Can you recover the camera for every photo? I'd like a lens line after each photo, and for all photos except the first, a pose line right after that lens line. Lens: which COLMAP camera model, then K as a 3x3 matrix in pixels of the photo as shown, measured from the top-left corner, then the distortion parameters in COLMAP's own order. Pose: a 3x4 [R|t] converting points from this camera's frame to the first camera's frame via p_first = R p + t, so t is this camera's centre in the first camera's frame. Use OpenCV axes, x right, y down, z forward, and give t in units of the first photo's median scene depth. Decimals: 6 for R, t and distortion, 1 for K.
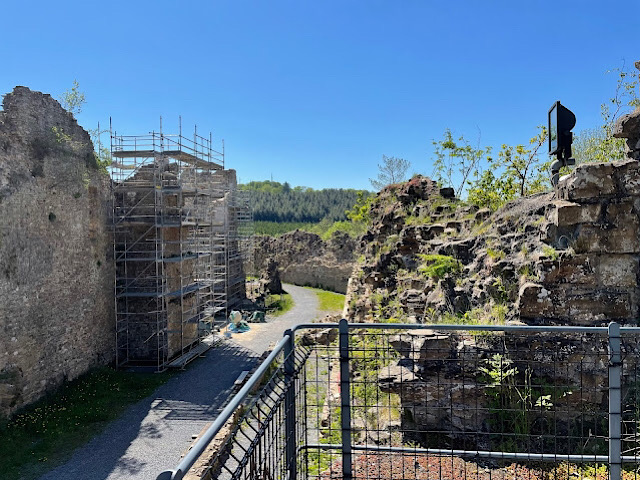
lens RADIAL K [[478.2, 0, 319.3], [0, 478.2, 239.2], [0, 0, 1]] dist [0.035359, -0.024706]
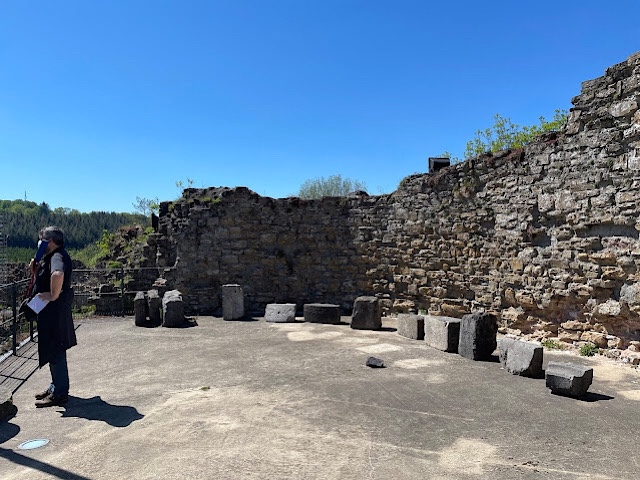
lens RADIAL K [[478.2, 0, 320.8], [0, 478.2, 238.7], [0, 0, 1]] dist [0.035359, -0.024706]
pose [[0.899025, 0.012569, 0.437717, 0.039539], [0.012038, 0.998501, -0.053396, 0.027817], [-0.437732, 0.053273, 0.897526, -0.905346]]
